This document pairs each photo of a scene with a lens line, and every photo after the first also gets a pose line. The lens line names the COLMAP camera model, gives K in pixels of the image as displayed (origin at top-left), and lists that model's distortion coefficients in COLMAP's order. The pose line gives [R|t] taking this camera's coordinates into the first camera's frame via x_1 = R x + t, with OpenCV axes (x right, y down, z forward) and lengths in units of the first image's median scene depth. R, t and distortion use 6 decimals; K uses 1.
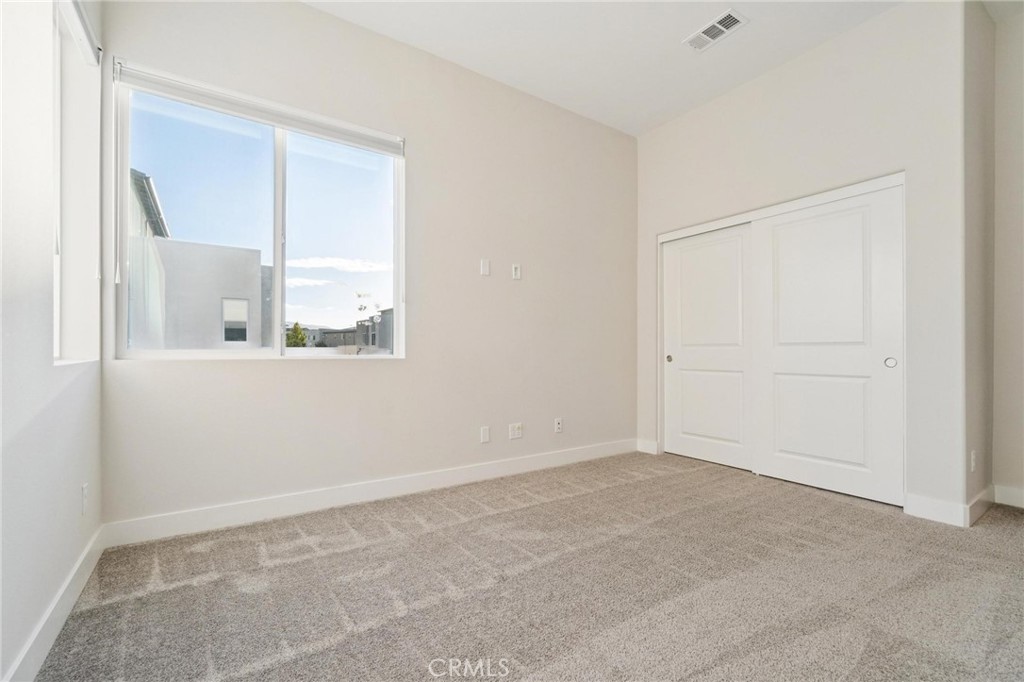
lens RADIAL K [[454.0, 0, 501.9], [0, 454.0, 353.7], [0, 0, 1]] dist [0.000771, 0.000615]
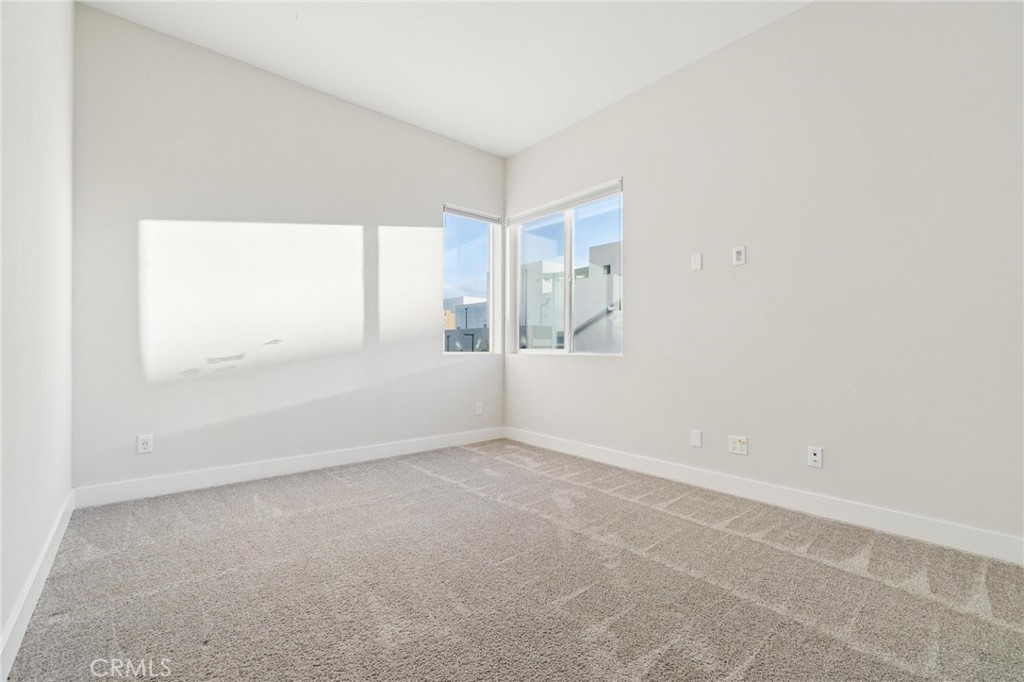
lens RADIAL K [[440.7, 0, 502.3], [0, 440.7, 347.1], [0, 0, 1]] dist [-0.001051, -0.000174]
pose [[0.085895, -0.006098, -0.996286, 0.990217], [-0.004979, 0.999966, -0.006550, -0.004246], [0.996292, 0.005523, 0.085861, 0.603227]]
